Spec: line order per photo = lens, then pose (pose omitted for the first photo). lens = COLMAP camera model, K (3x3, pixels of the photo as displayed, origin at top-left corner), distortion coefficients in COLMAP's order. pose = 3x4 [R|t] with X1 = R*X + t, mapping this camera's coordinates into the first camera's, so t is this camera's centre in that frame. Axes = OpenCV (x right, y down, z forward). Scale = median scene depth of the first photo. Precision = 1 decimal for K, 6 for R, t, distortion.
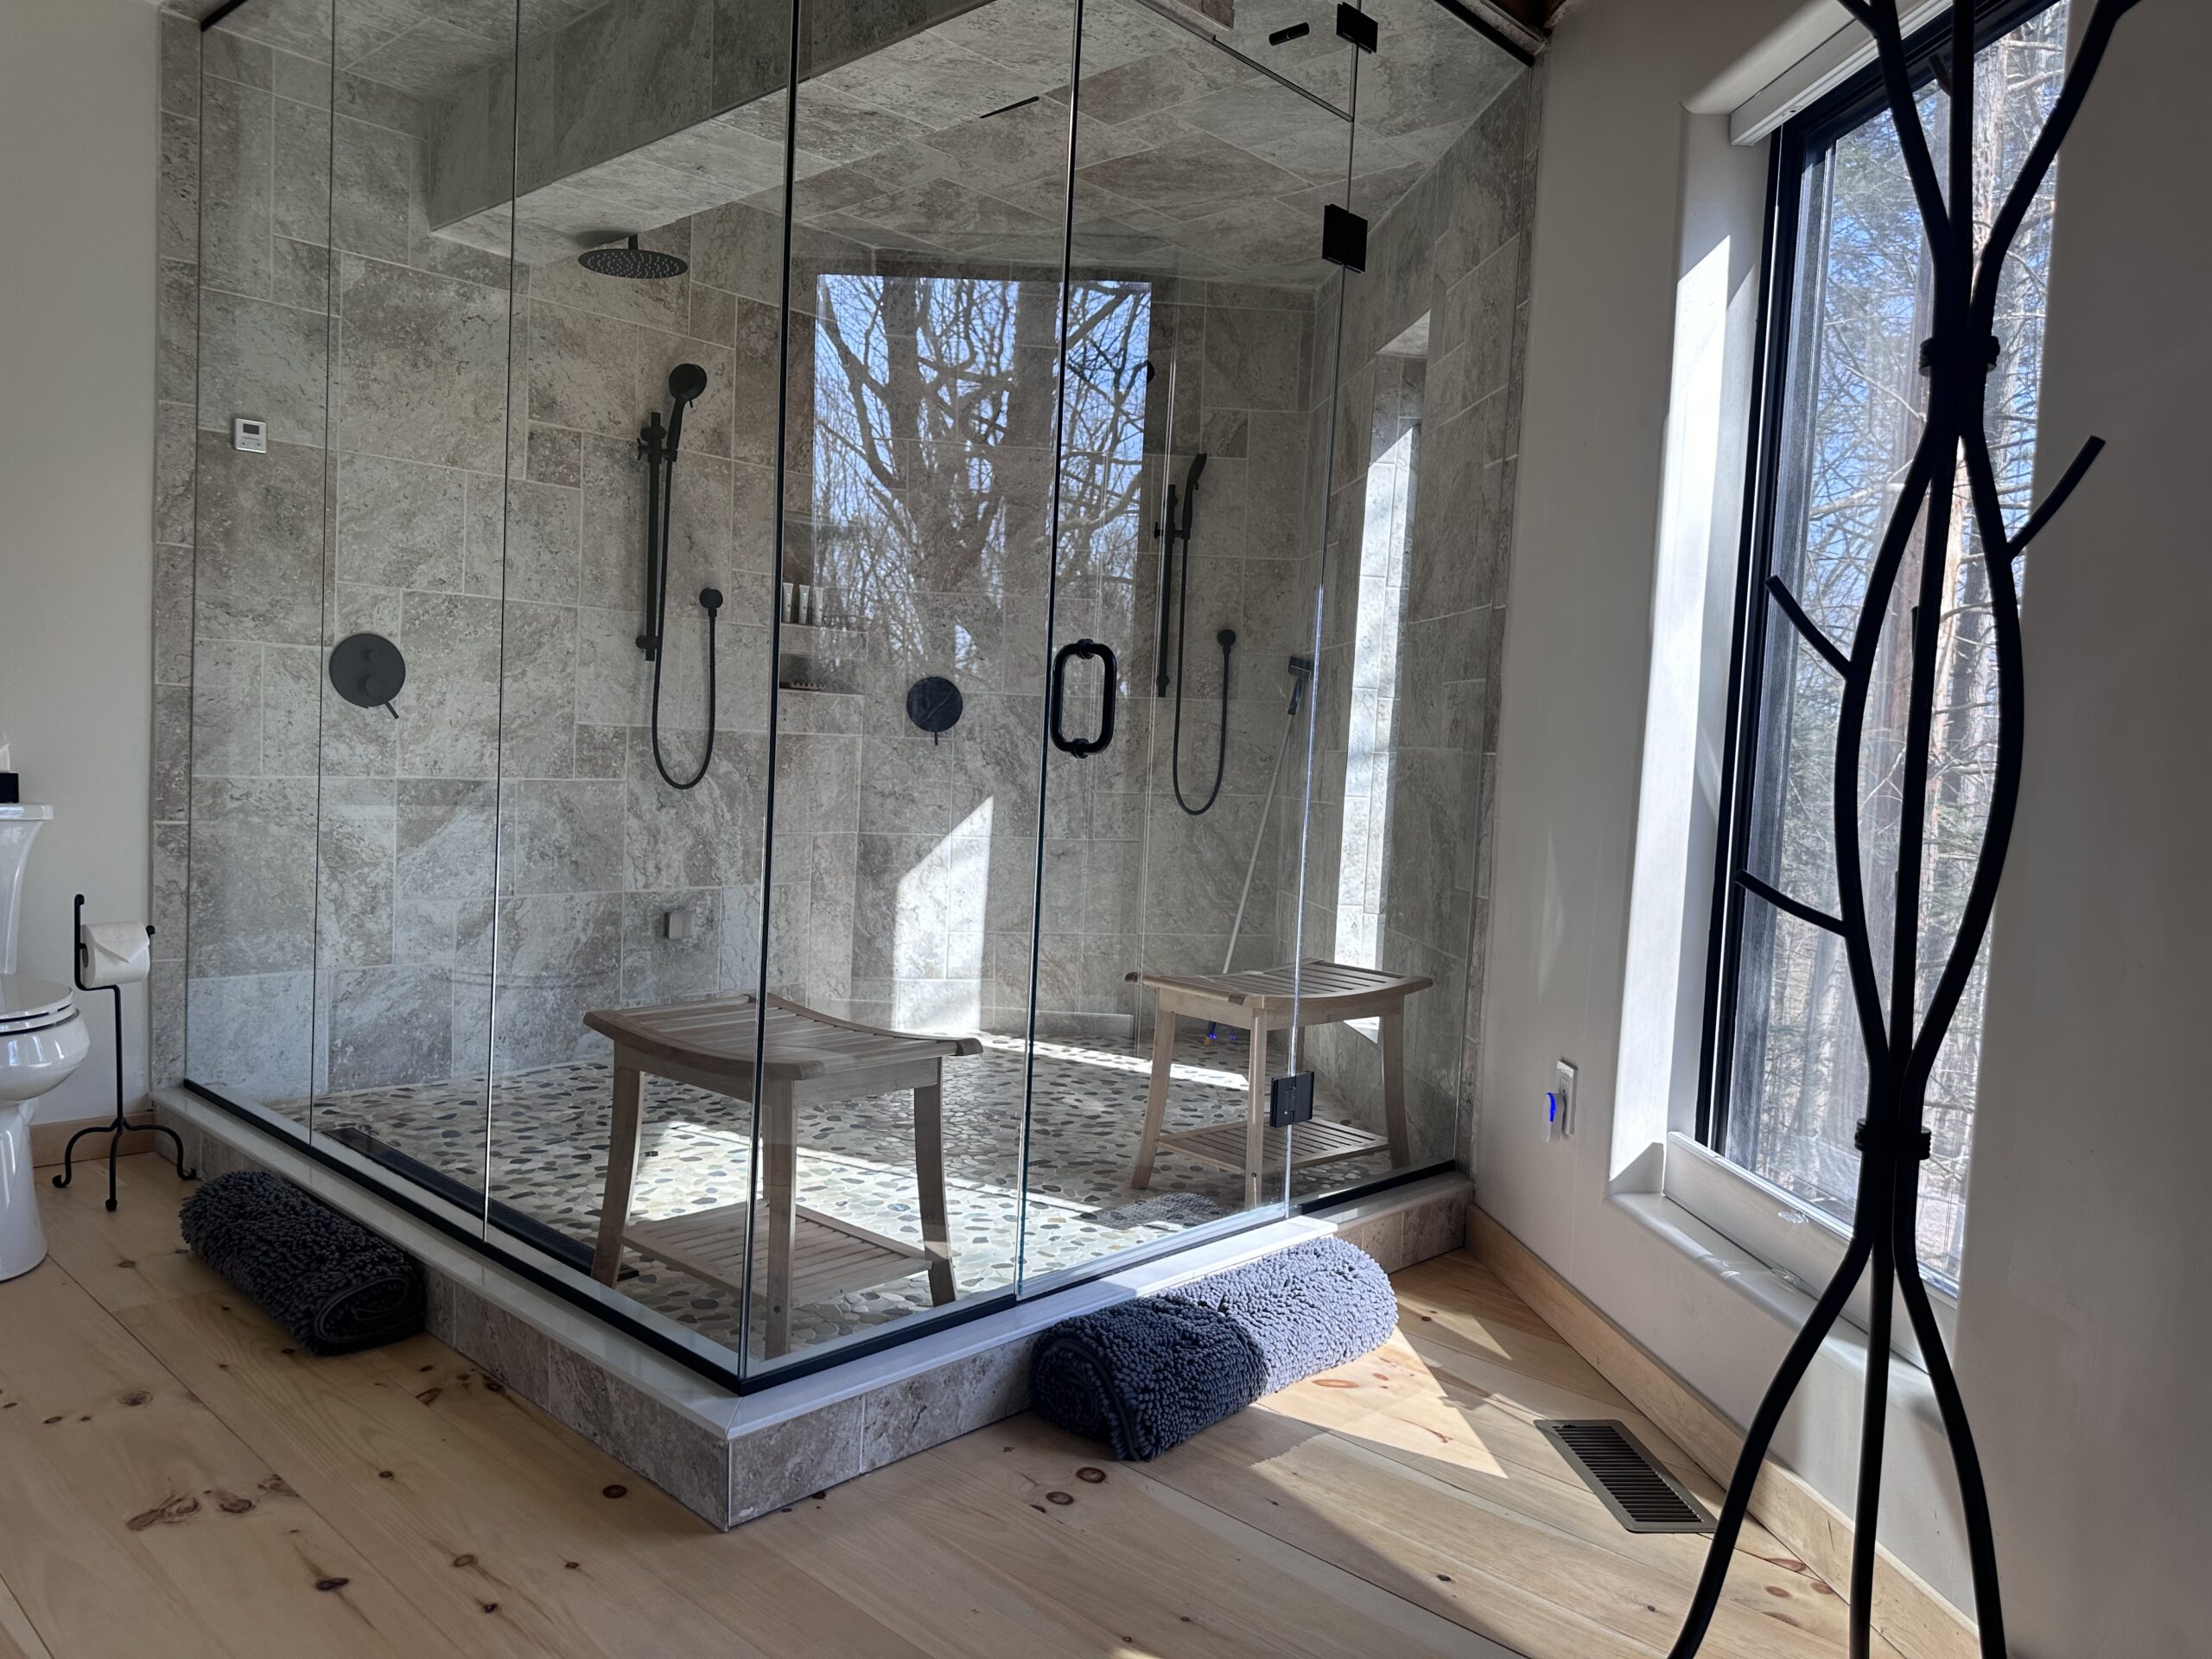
lens RADIAL K [[1605.1, 0, 1124.1], [0, 1605.1, 829.9], [0, 0, 1]] dist [-0.009953, -0.008484]
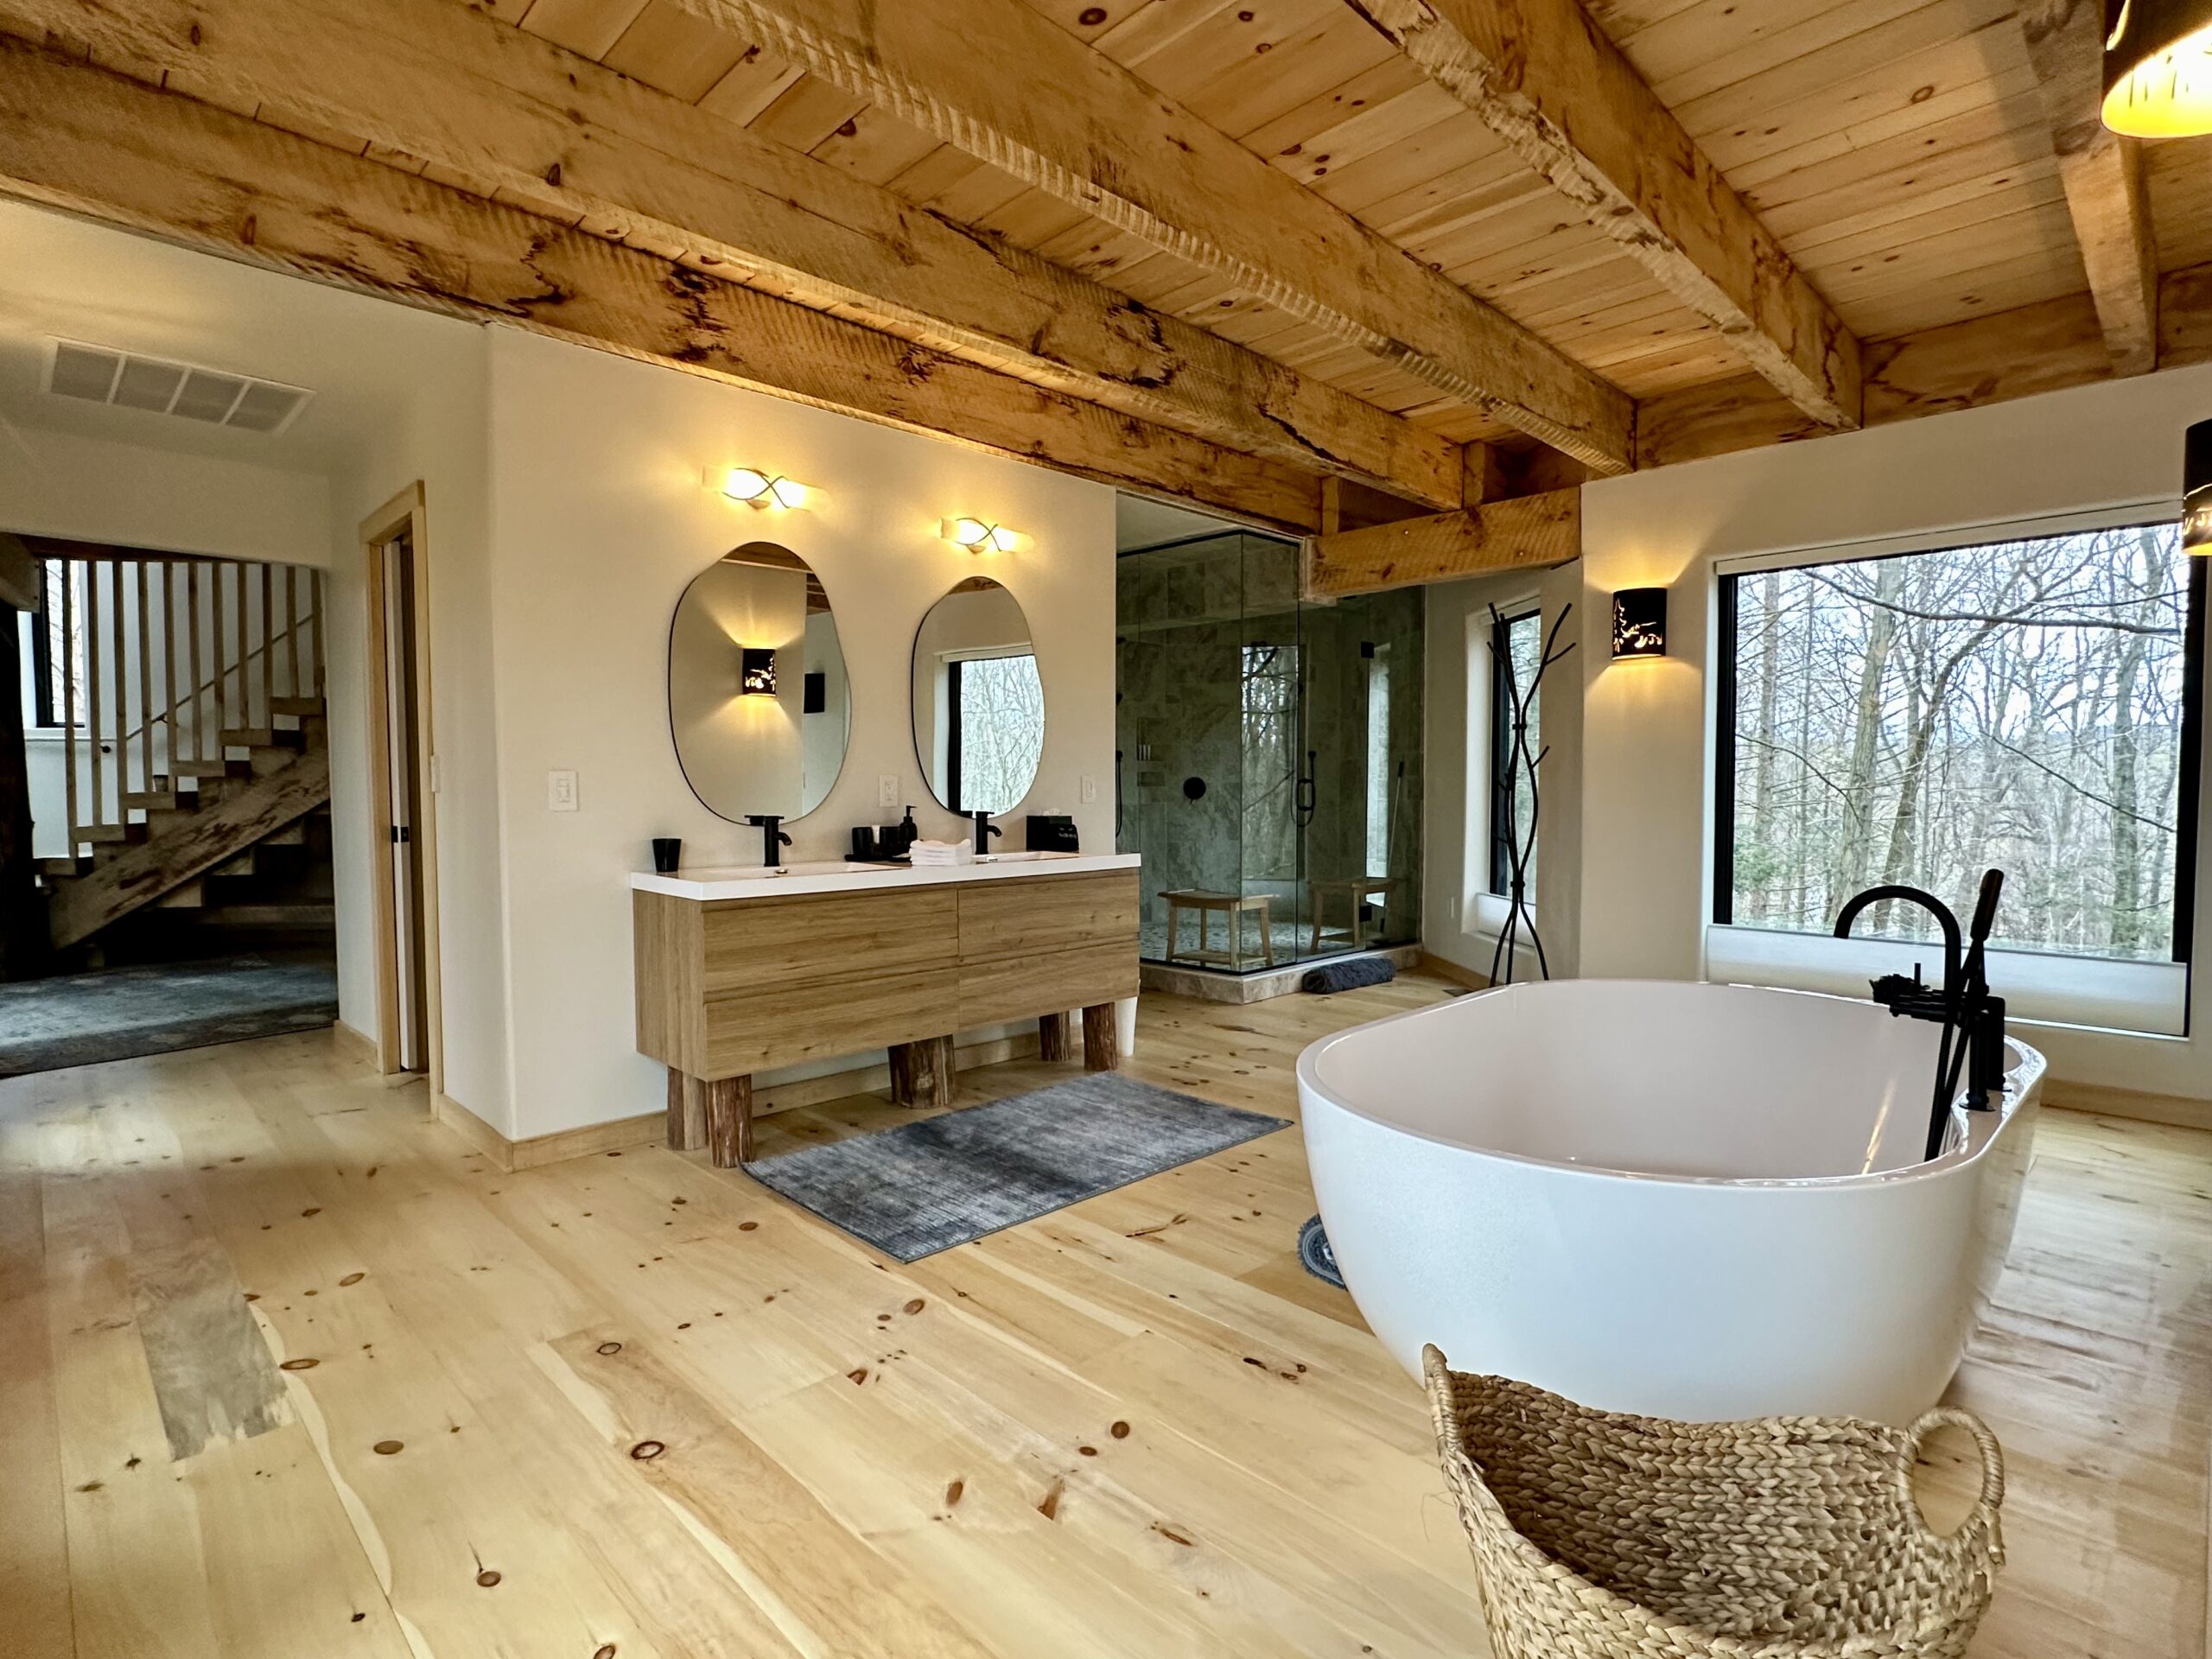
lens RADIAL K [[1117.7, 0, 1106.0], [0, 1117.7, 829.5], [0, 0, 1]] dist [0.000964, -0.000386]
pose [[0.998593, -0.031828, -0.042413, -0.454940], [0.031259, 0.999413, -0.013996, 0.024403], [0.042834, 0.012651, 0.999002, -1.811998]]
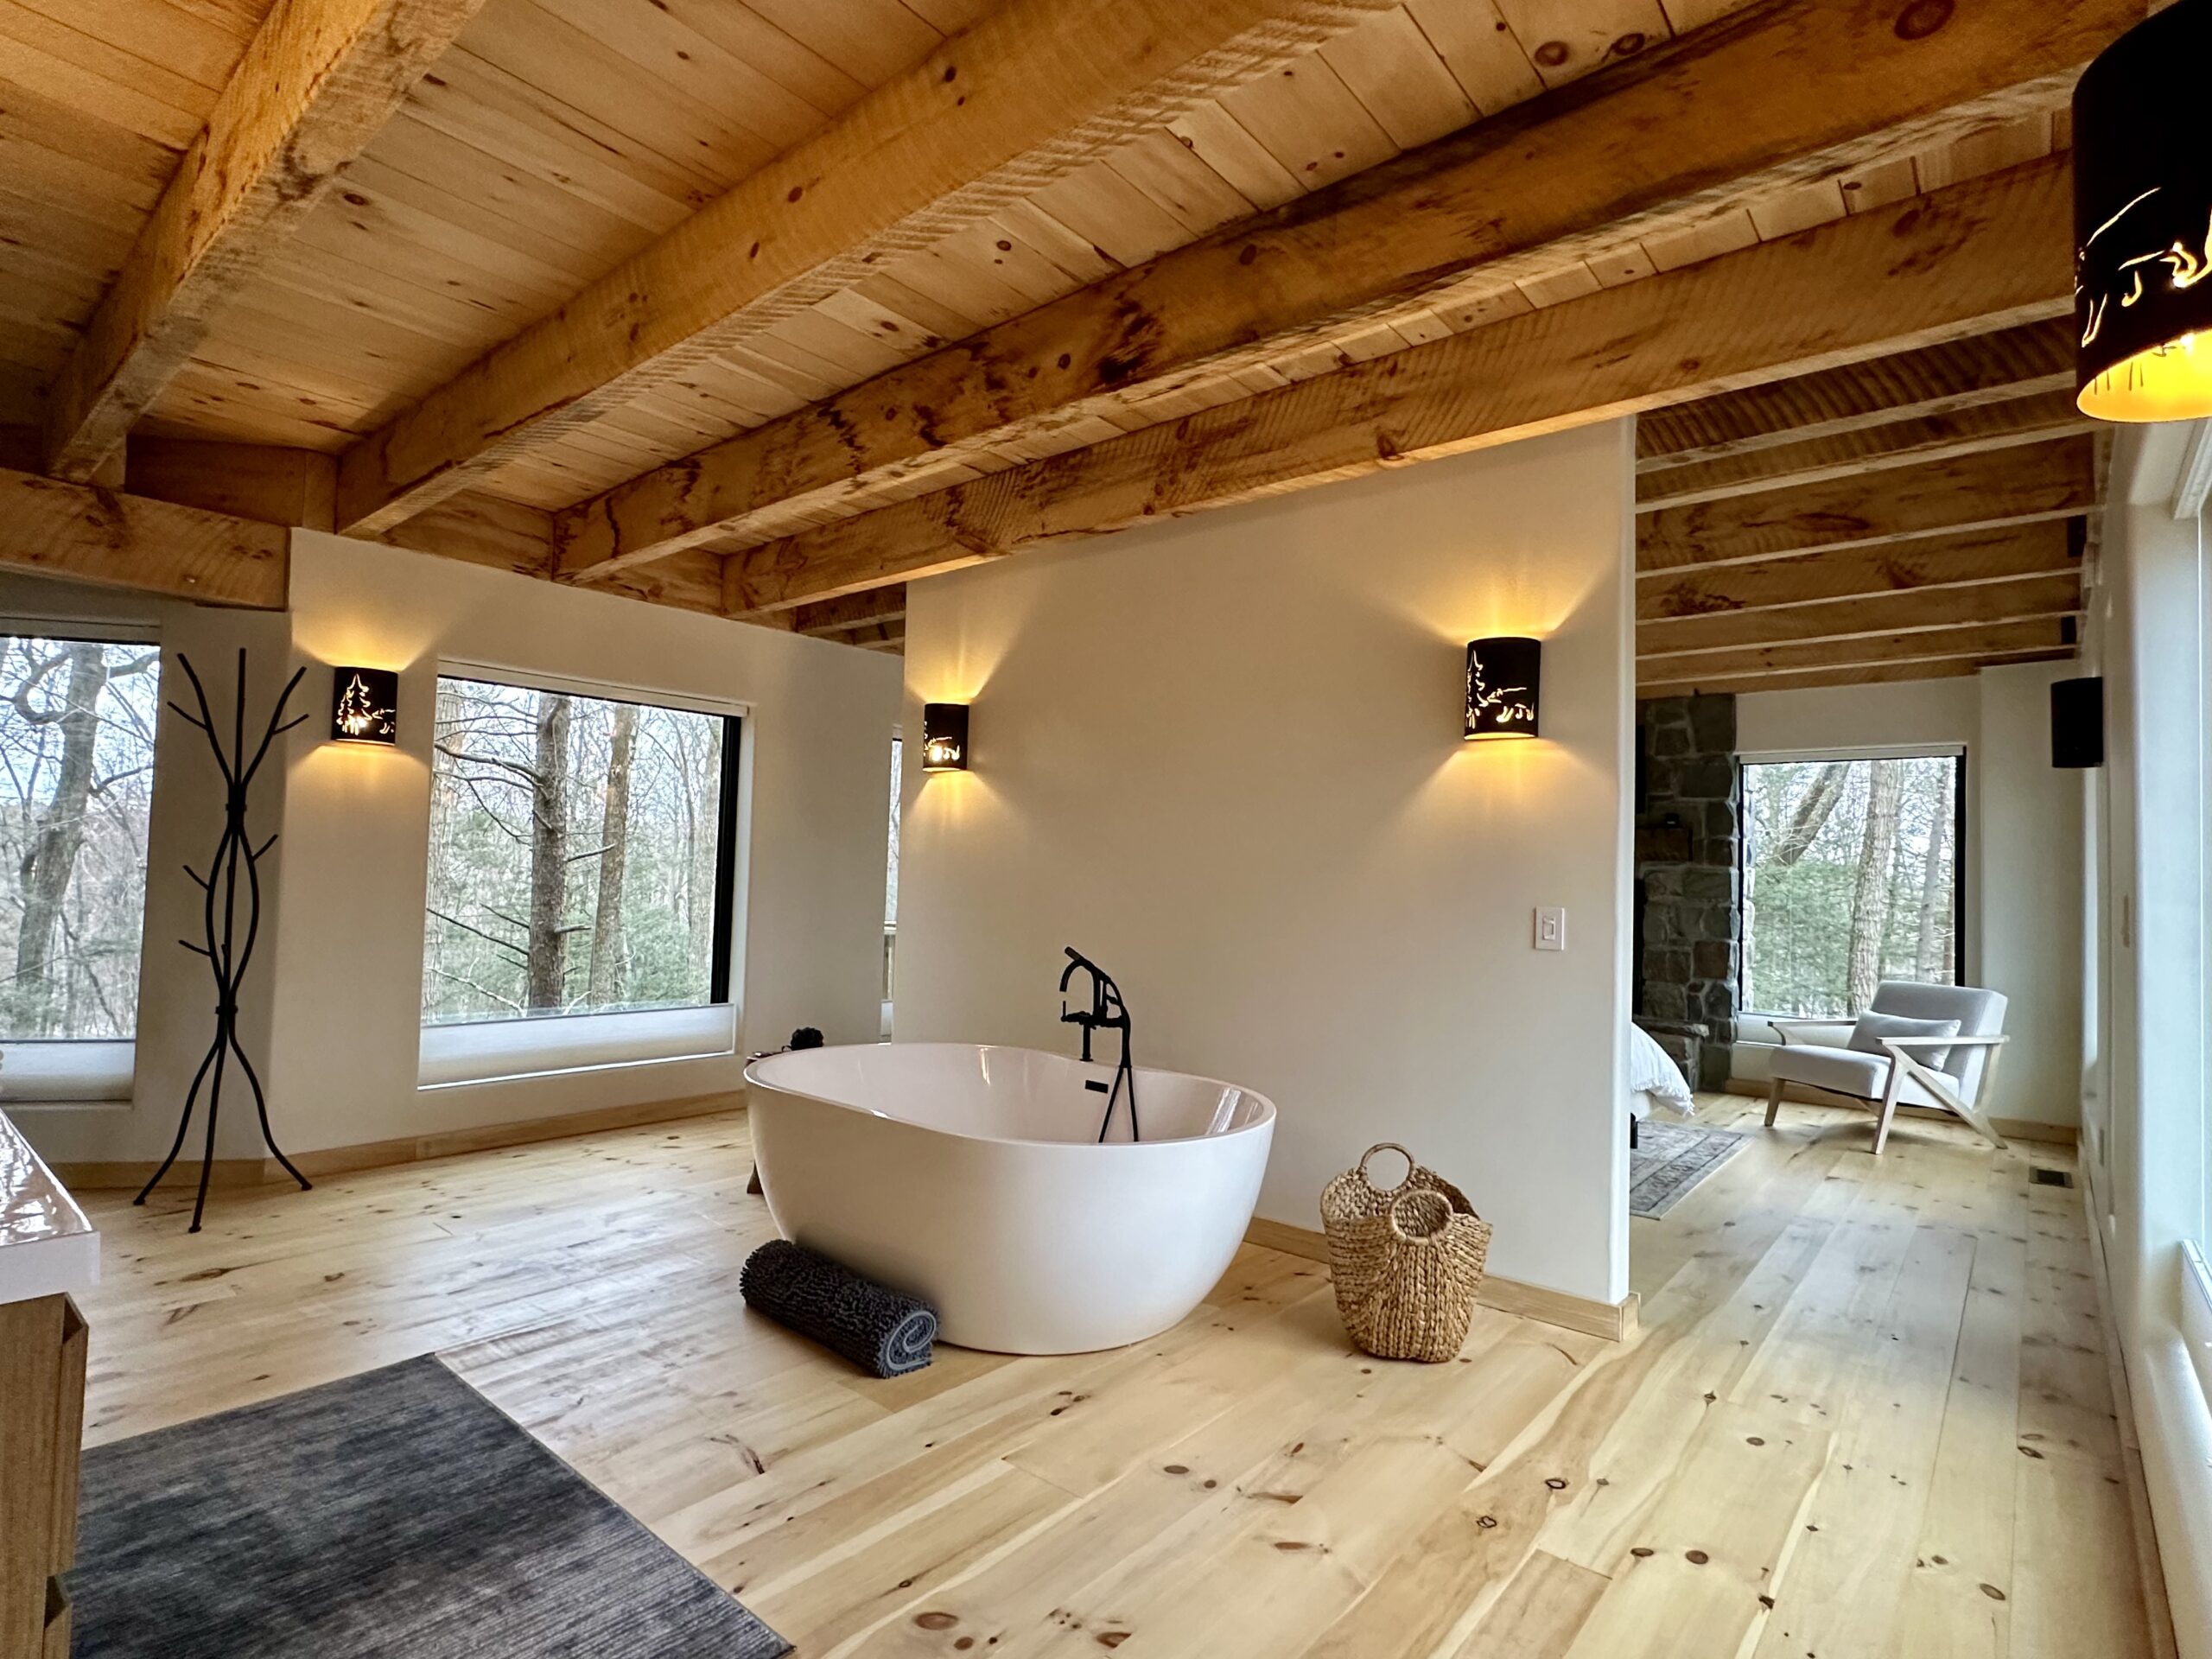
lens RADIAL K [[1117.7, 0, 1106.0], [0, 1117.7, 829.5], [0, 0, 1]] dist [0.000964, -0.000386]
pose [[-0.054026, 0.010641, 0.998483, -1.659520], [0.025958, 0.999620, -0.009249, -0.114029], [-0.998202, 0.025419, -0.054282, -0.702168]]
